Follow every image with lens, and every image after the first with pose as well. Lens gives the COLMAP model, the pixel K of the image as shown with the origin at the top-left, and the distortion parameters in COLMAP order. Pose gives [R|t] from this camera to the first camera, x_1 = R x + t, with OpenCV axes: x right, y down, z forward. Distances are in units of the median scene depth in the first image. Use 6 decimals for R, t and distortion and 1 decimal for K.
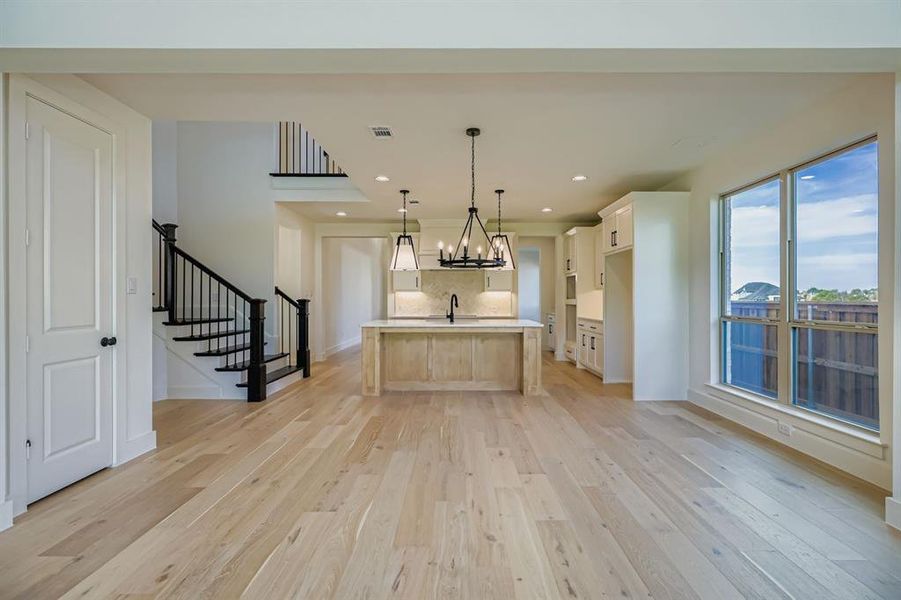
lens RADIAL K [[399.2, 0, 450.5], [0, 399.2, 300.0], [0, 0, 1]] dist [-0.000657, -0.000231]
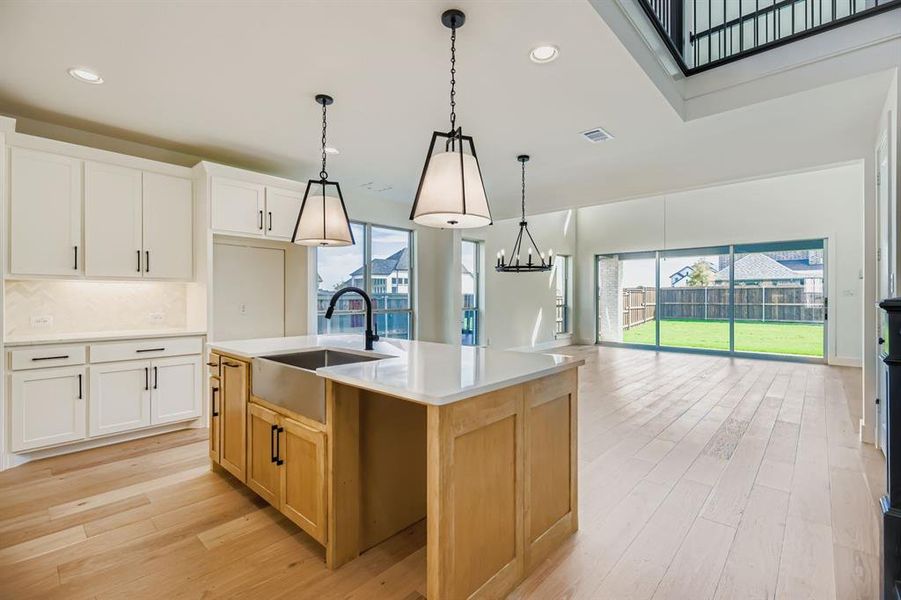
lens RADIAL K [[408.8, 0, 461.1], [0, 408.8, 295.3], [0, 0, 1]] dist [-0.001578, -0.000380]
pose [[-0.751174, 0.004995, 0.660085, -0.421842], [0.003409, 0.999987, -0.003688, -0.008167], [-0.660095, -0.000520, -0.751182, 1.420098]]
